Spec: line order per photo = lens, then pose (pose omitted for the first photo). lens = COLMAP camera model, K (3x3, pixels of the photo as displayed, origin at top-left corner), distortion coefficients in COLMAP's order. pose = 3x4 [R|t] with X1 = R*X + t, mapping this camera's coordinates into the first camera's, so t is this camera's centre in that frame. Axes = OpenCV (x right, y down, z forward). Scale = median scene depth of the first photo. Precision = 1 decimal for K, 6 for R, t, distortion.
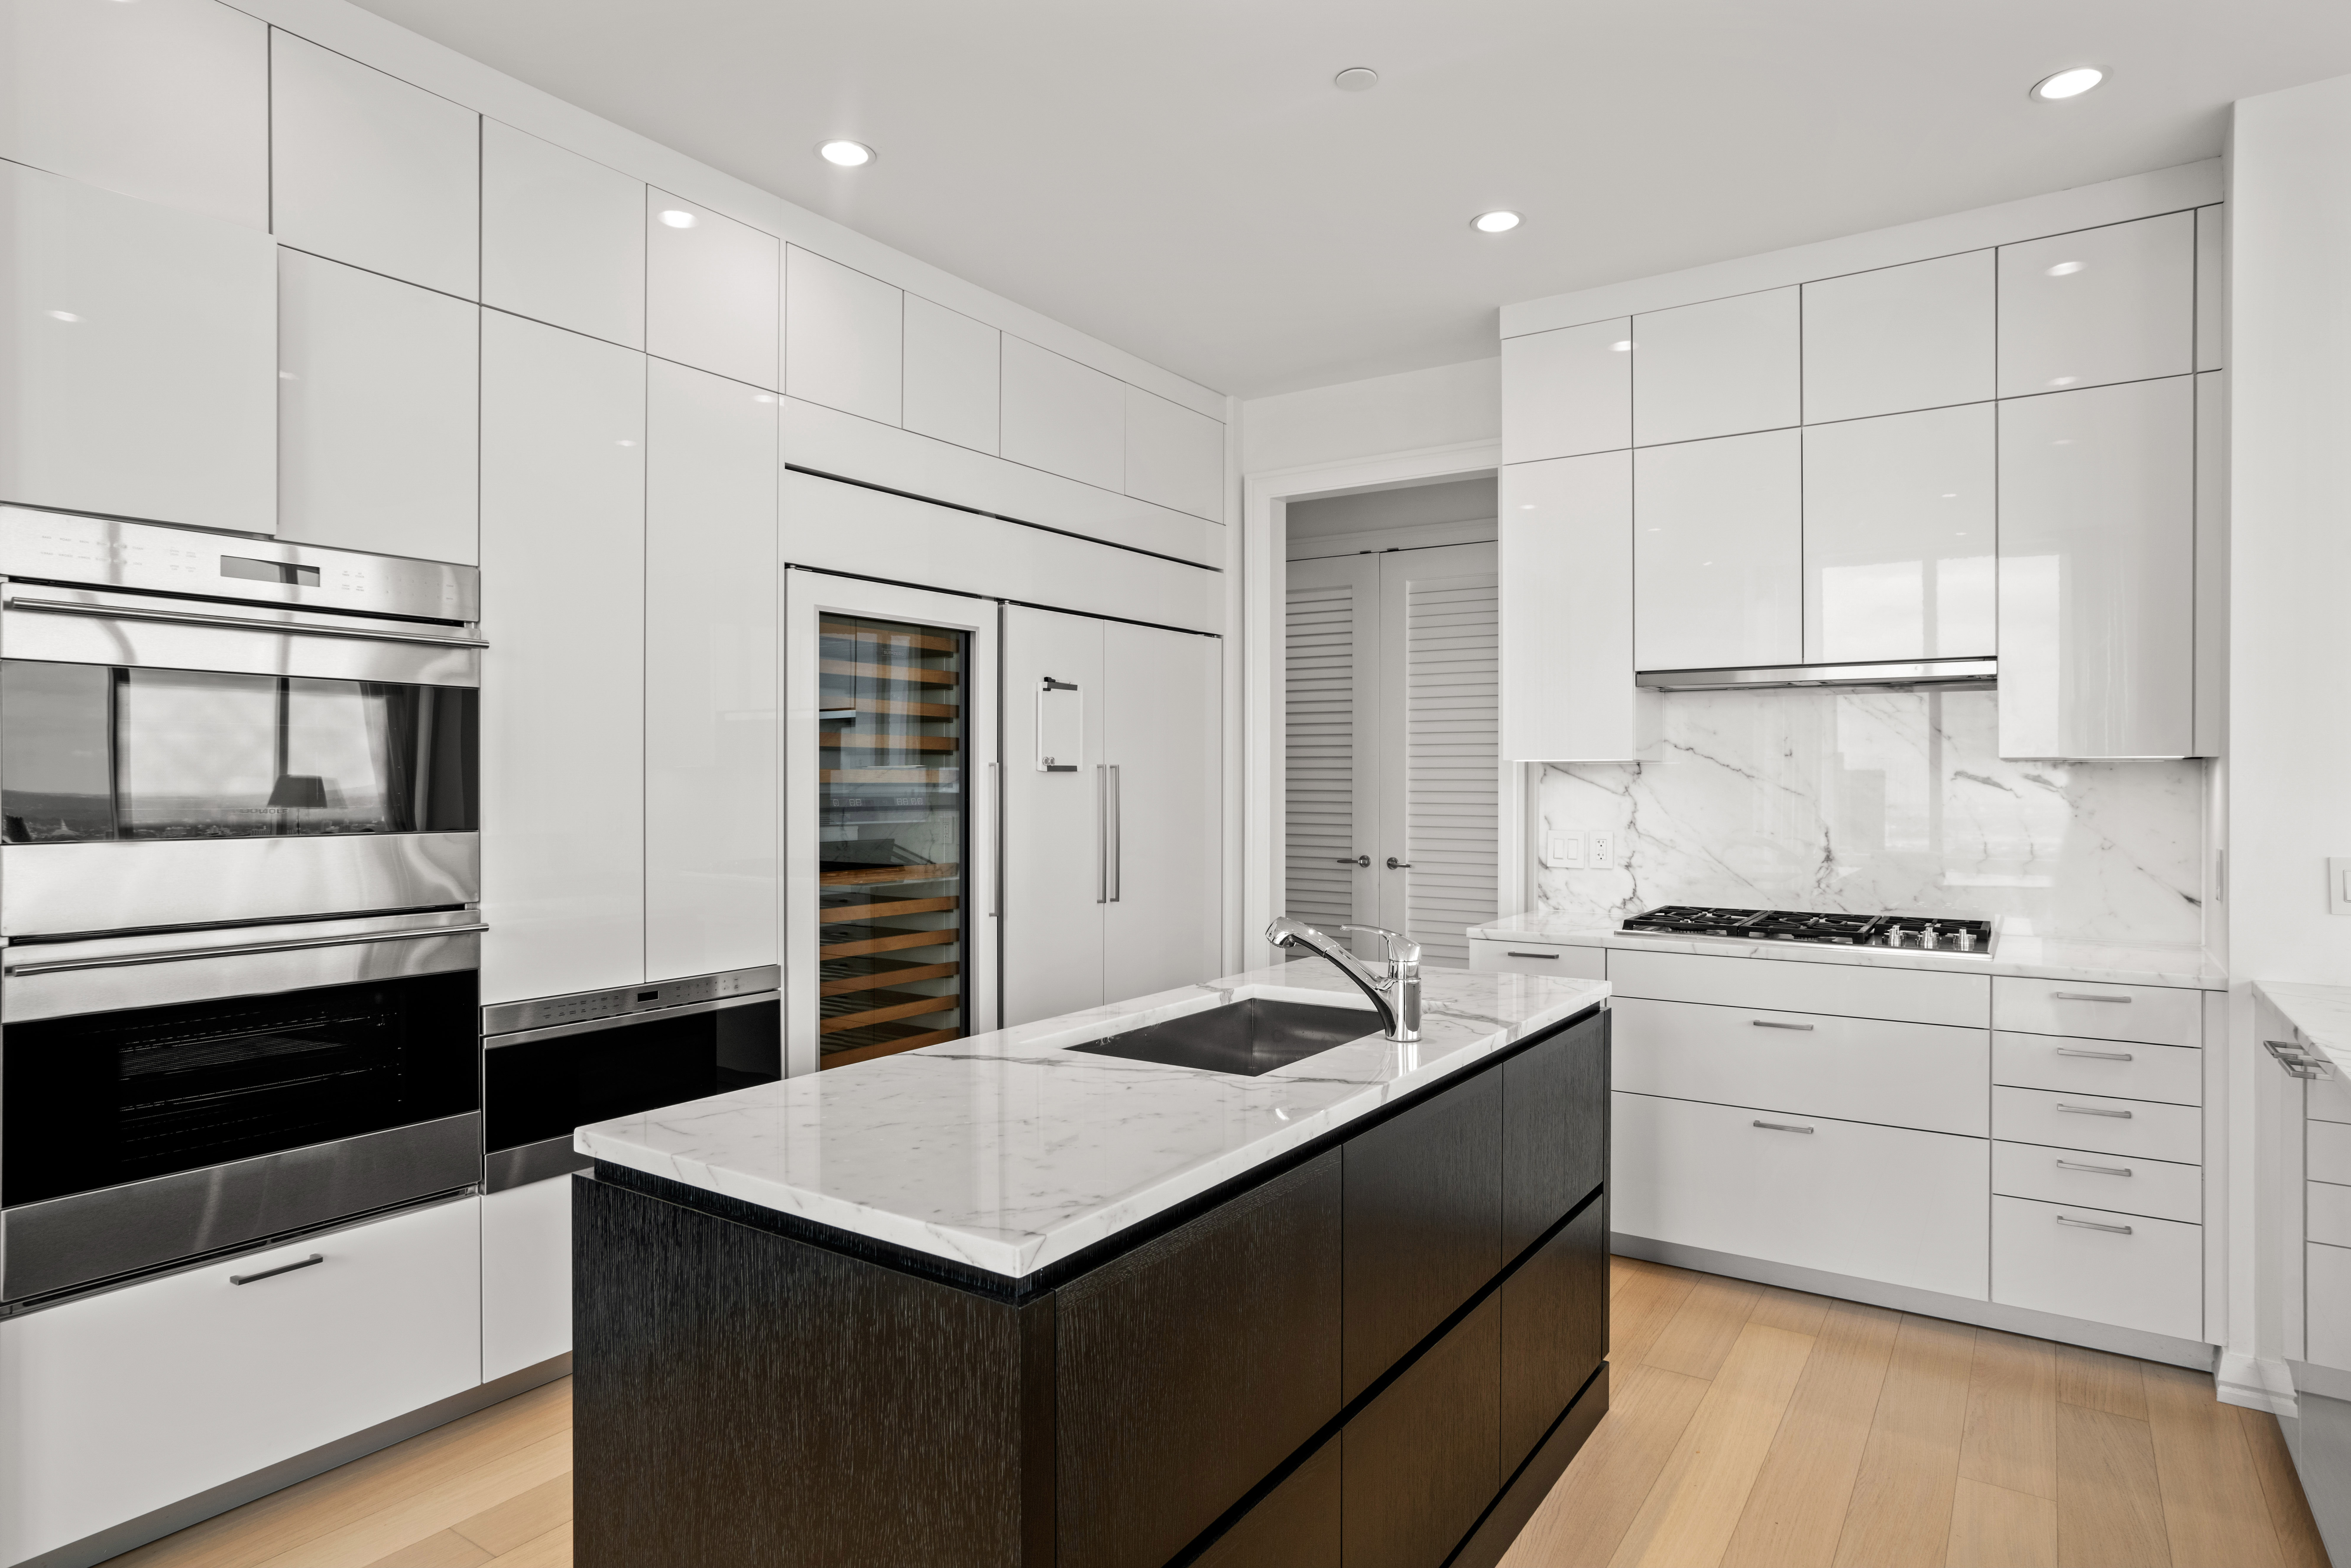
lens RADIAL K [[1327.2, 0, 1173.9], [0, 1327.2, 774.8], [0, 0, 1]] dist [-0.033725, 0.012423]
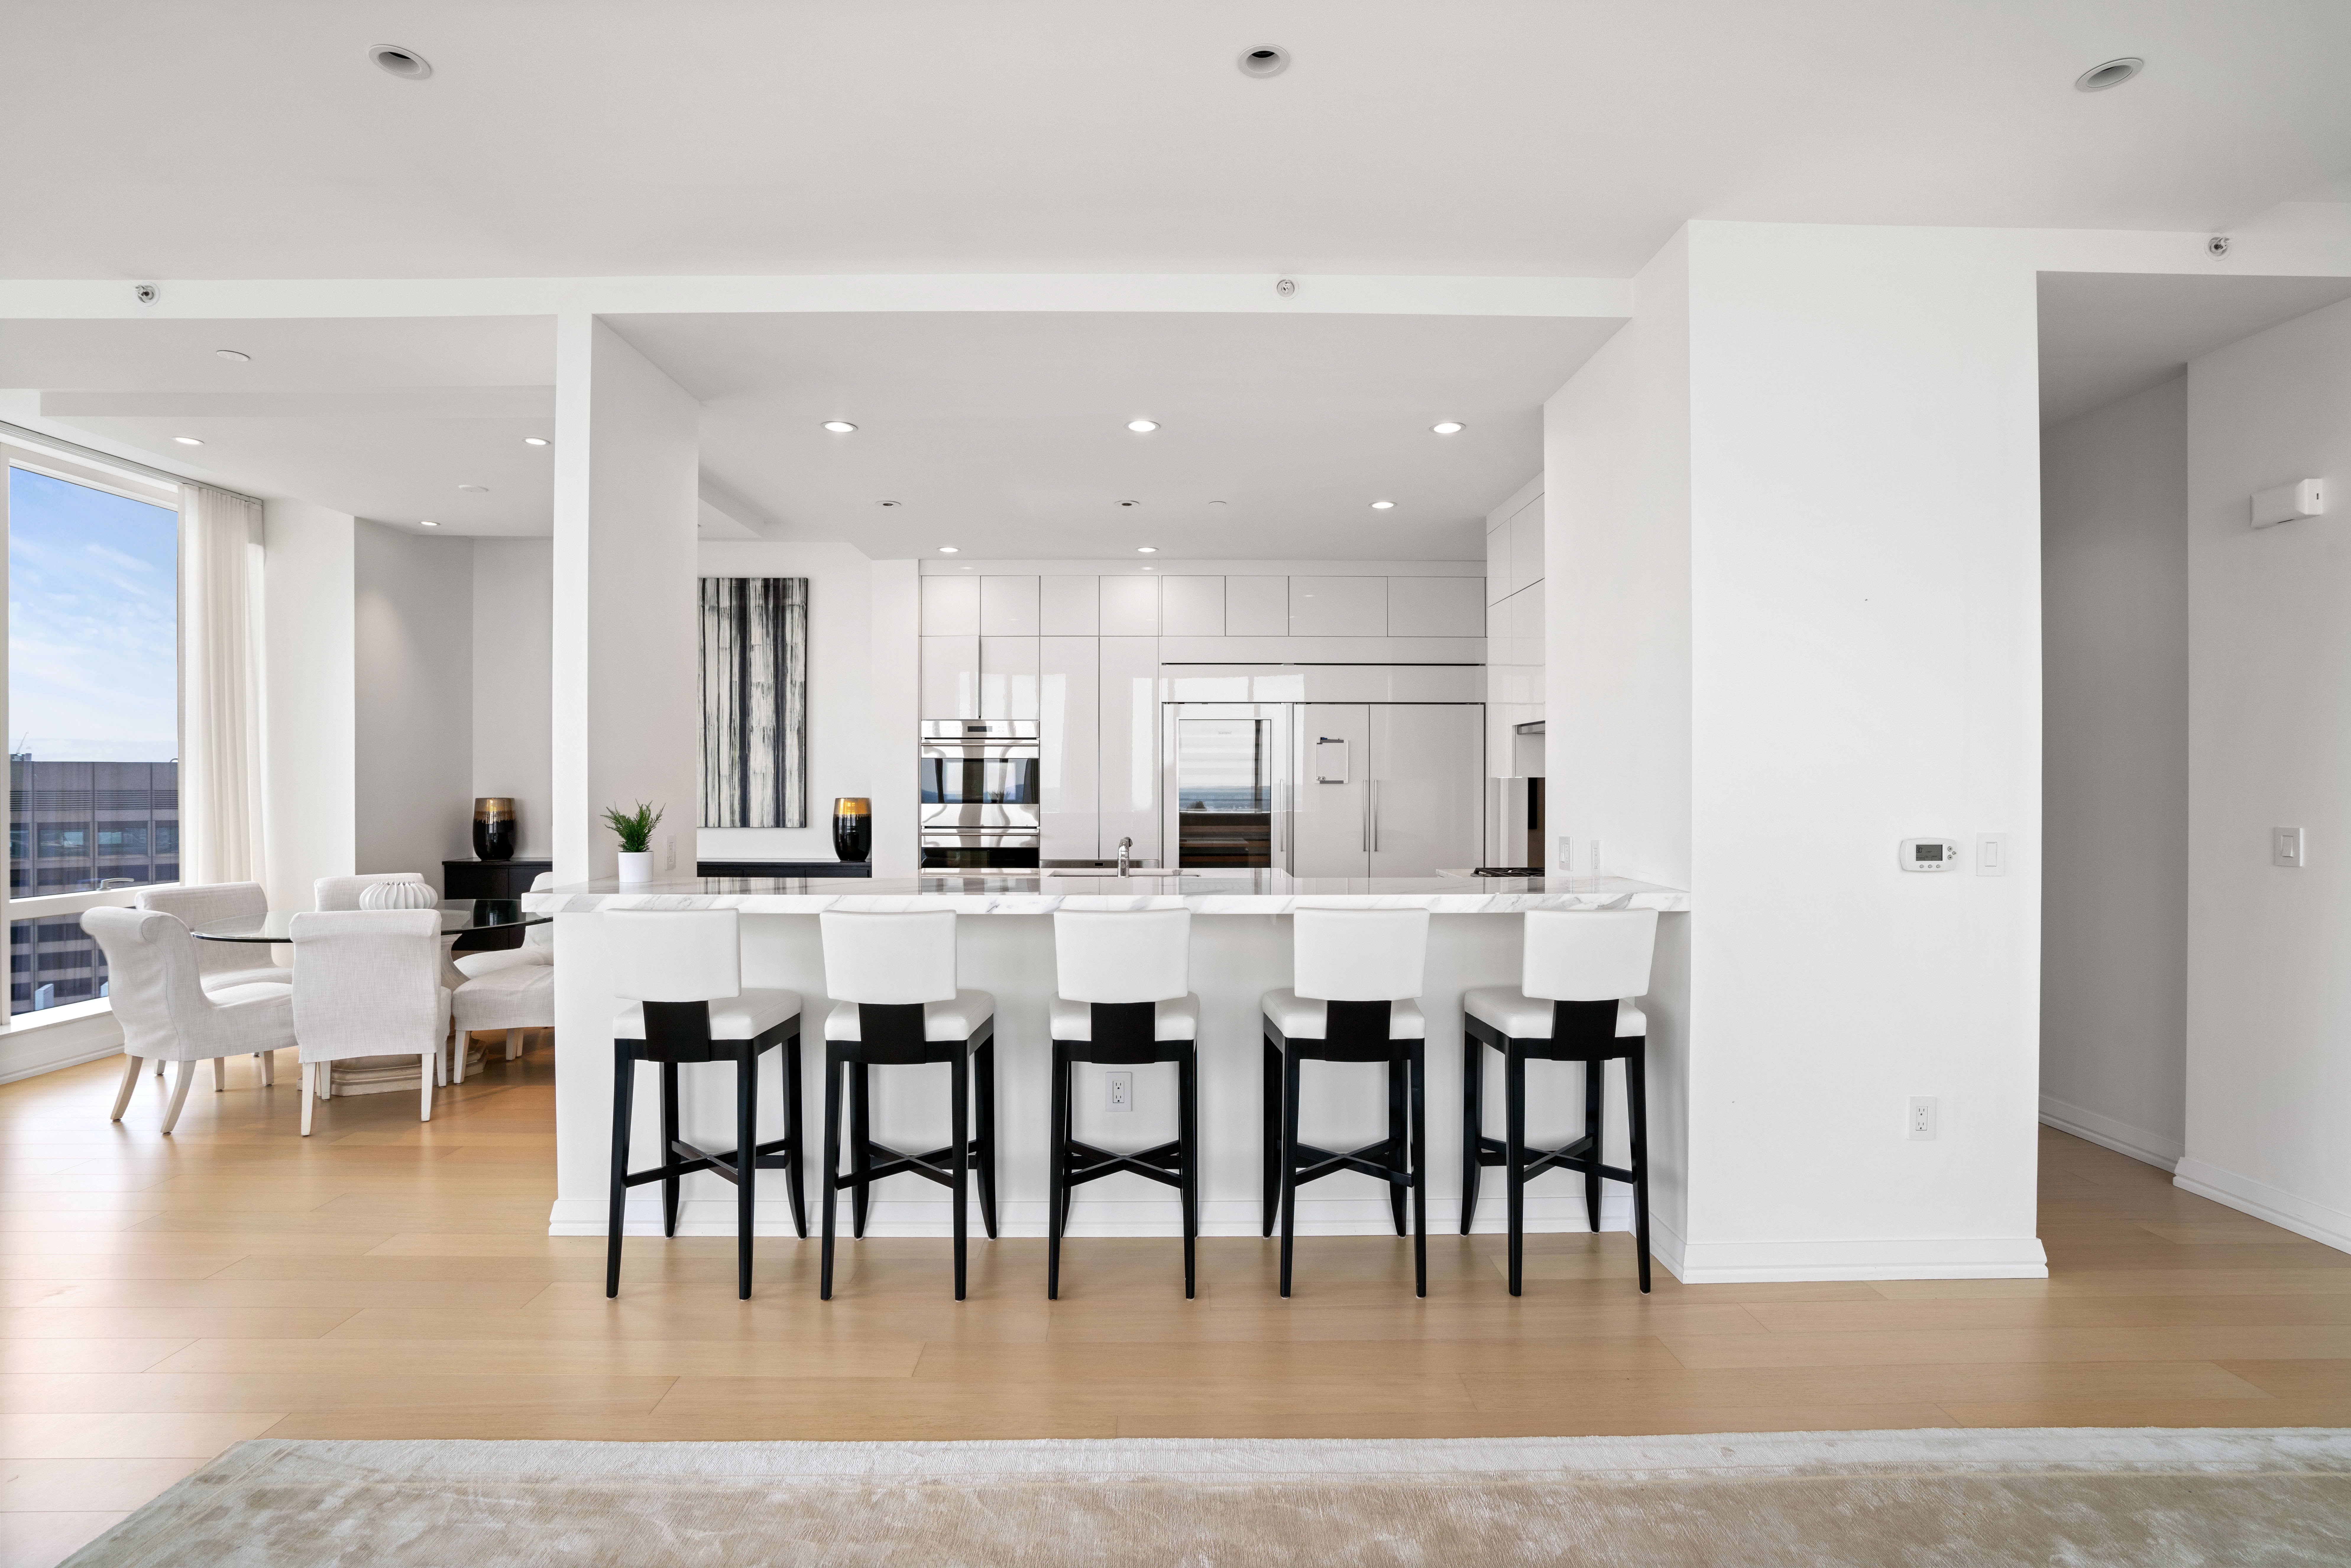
lens RADIAL K [[1101.6, 0, 1200.0], [0, 1101.6, 788.2], [0, 0, 1]] dist [-0.051018, 0.015831]
pose [[0.594154, 0.005327, -0.804333, 1.487070], [0.002002, 0.999965, 0.008102, -0.012337], [0.804348, -0.006424, 0.594123, -0.225861]]
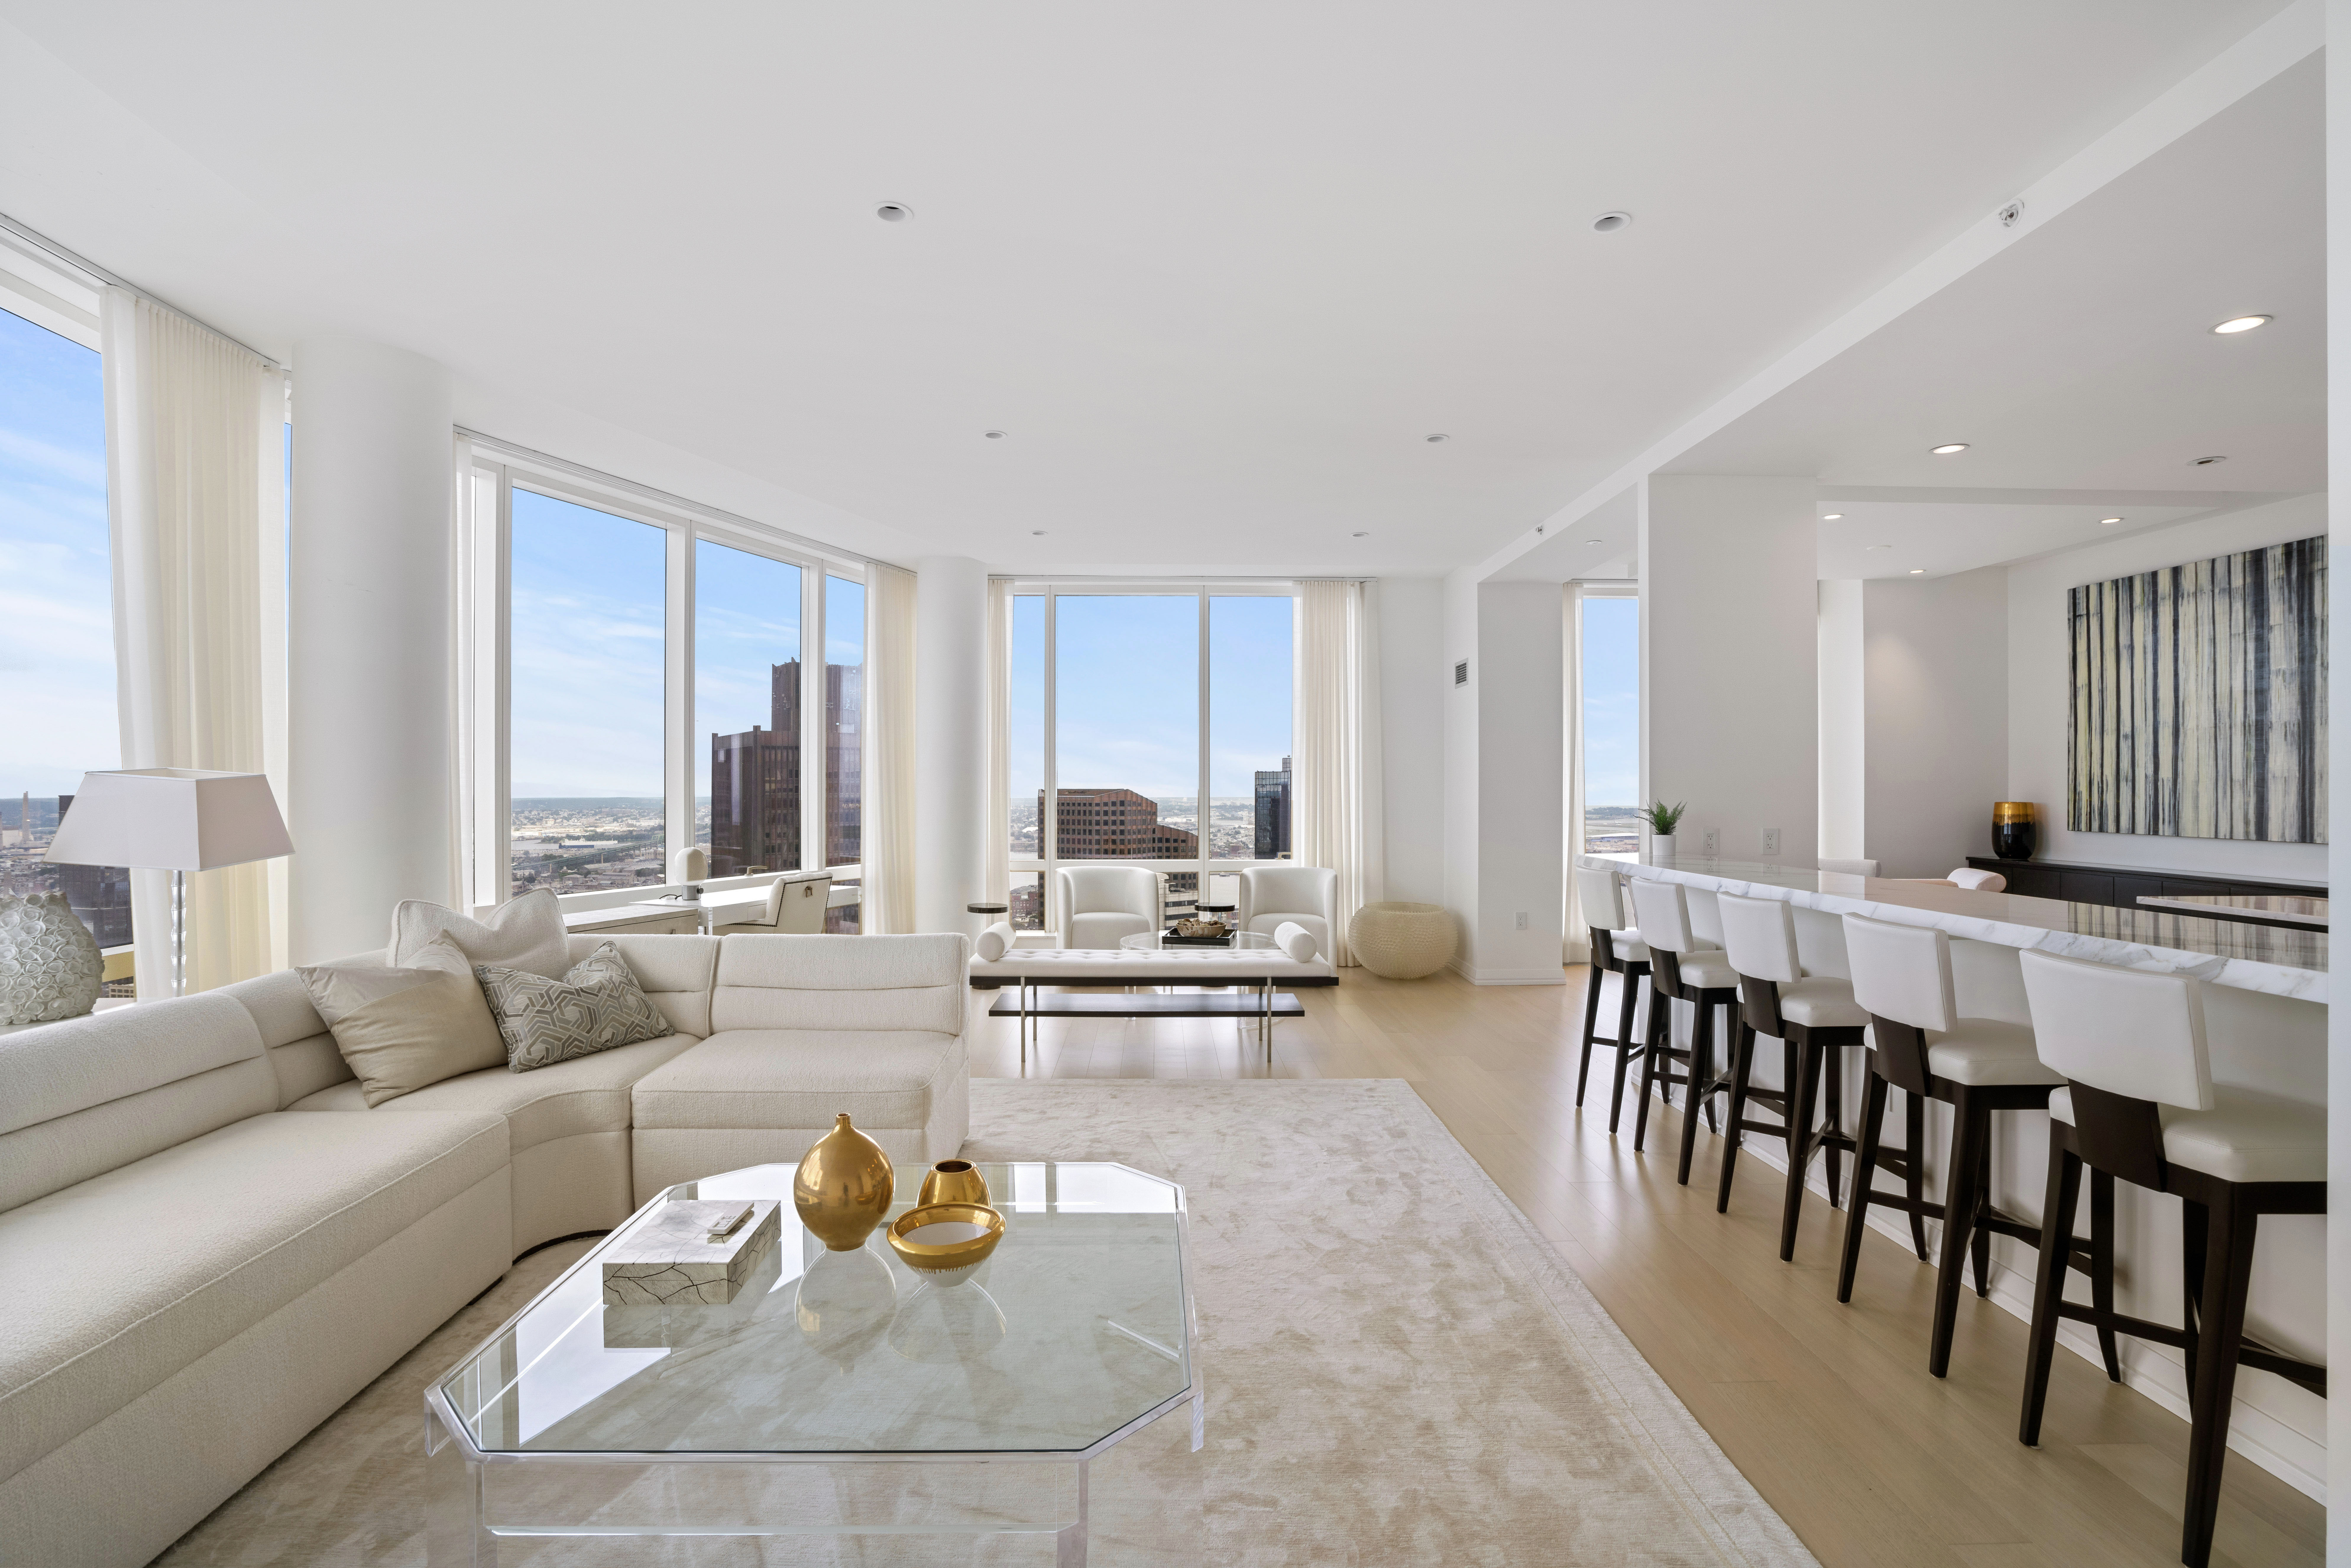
lens RADIAL K [[1101.6, 0, 1151.6], [0, 1101.6, 794.3], [0, 0, 1]] dist [-0.051018, 0.015831]
pose [[-0.811546, 0.004500, -0.584271, 1.785789], [0.002841, 0.999989, 0.003756, -0.009530], [0.584282, 0.001389, -0.811550, 0.713347]]
